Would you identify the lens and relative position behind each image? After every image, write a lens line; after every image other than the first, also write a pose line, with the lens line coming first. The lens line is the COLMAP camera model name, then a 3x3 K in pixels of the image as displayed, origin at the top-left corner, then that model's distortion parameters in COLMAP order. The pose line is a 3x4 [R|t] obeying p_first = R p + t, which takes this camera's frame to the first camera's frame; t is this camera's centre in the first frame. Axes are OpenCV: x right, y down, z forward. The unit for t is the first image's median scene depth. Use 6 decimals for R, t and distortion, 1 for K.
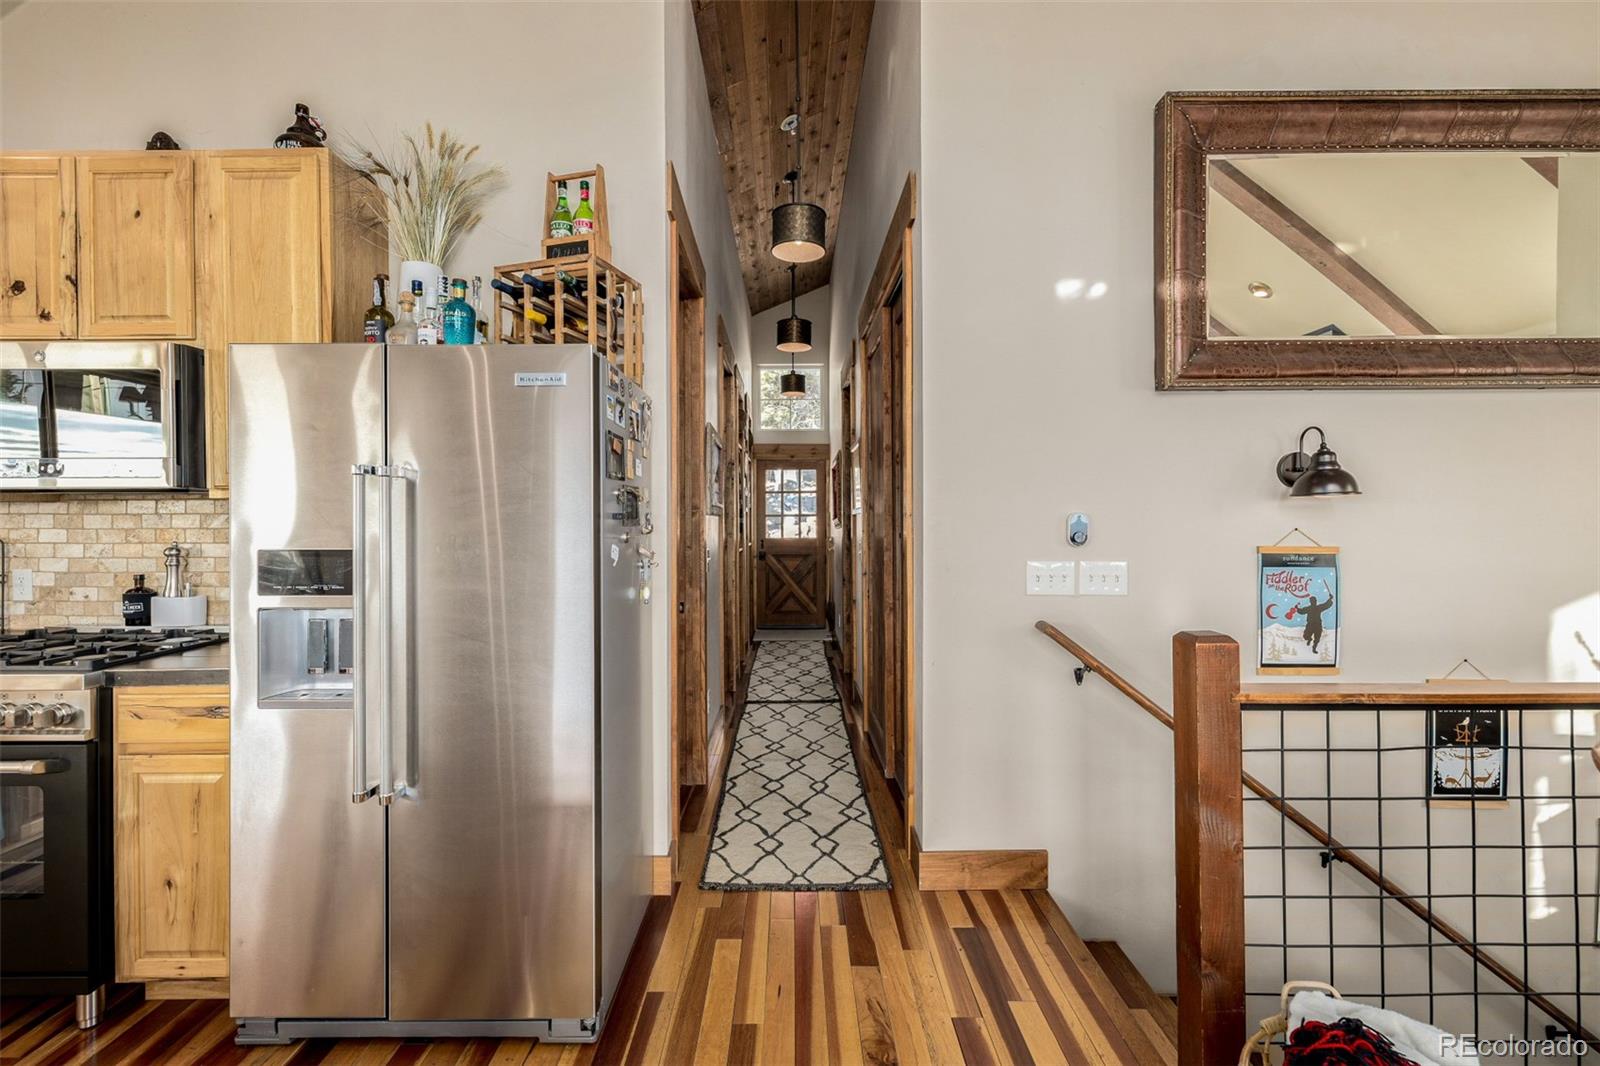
lens RADIAL K [[678.1, 0, 795.8], [0, 678.1, 521.8], [0, 0, 1]] dist [-0.002469, 0.000683]
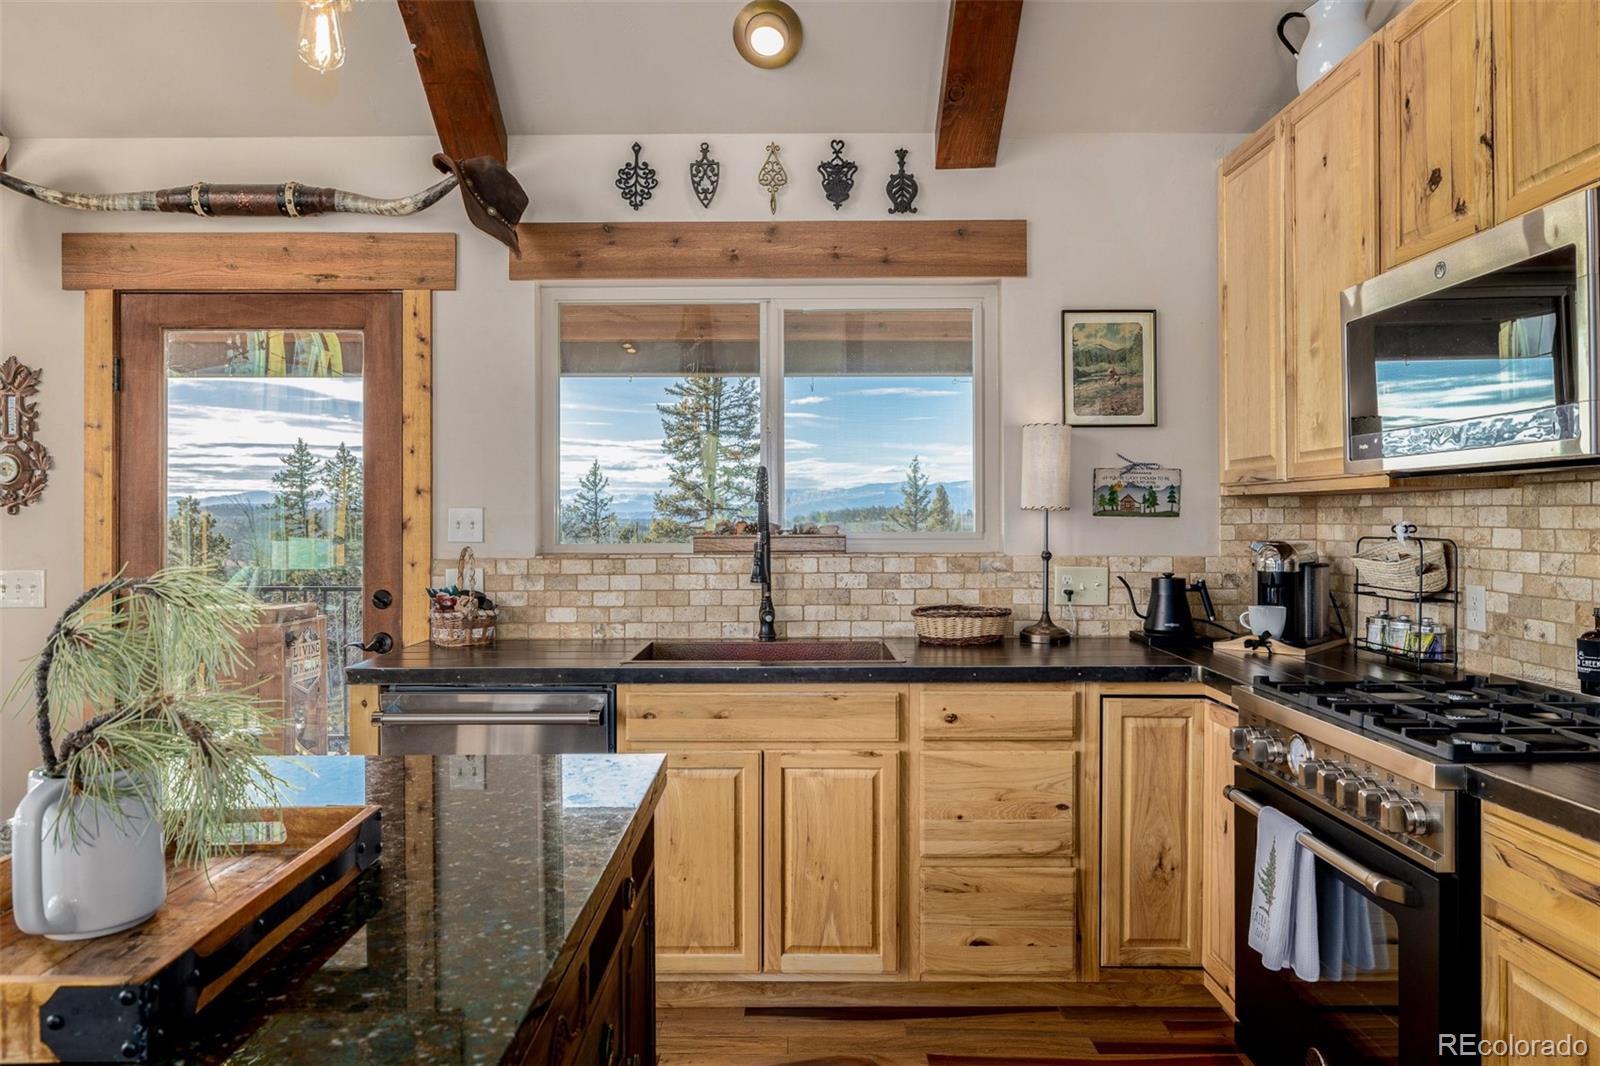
lens RADIAL K [[1030.9, 0, 793.1], [0, 1030.9, 521.0], [0, 0, 1]] dist [-0.000131, -0.003582]
pose [[-0.006311, 0.003623, -0.999974, -0.079129], [0.000660, 0.999993, 0.003619, -0.000860], [0.999980, -0.000637, -0.006314, 0.308574]]
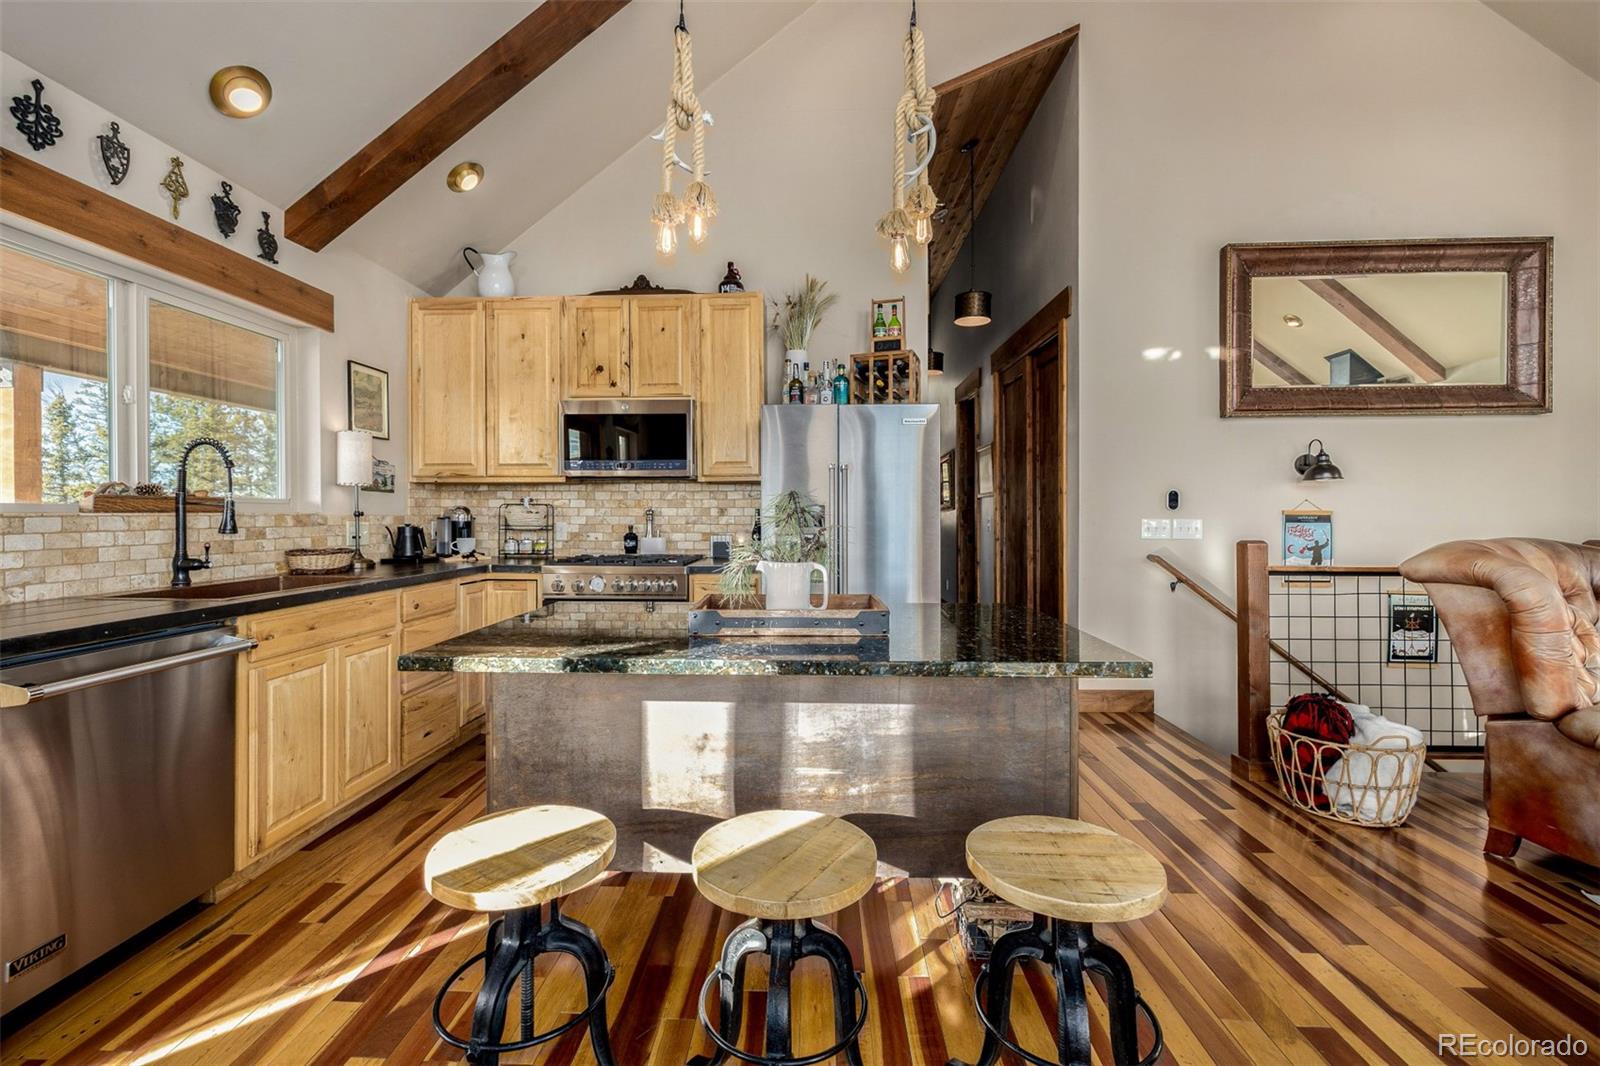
lens RADIAL K [[678.1, 0, 787.0], [0, 678.1, 518.2], [0, 0, 1]] dist [-0.002469, 0.000683]
pose [[0.998756, 0.001518, -0.049832, -0.473170], [-0.001381, 0.999995, 0.002780, 0.054127], [0.049836, -0.002707, 0.998754, -0.756639]]
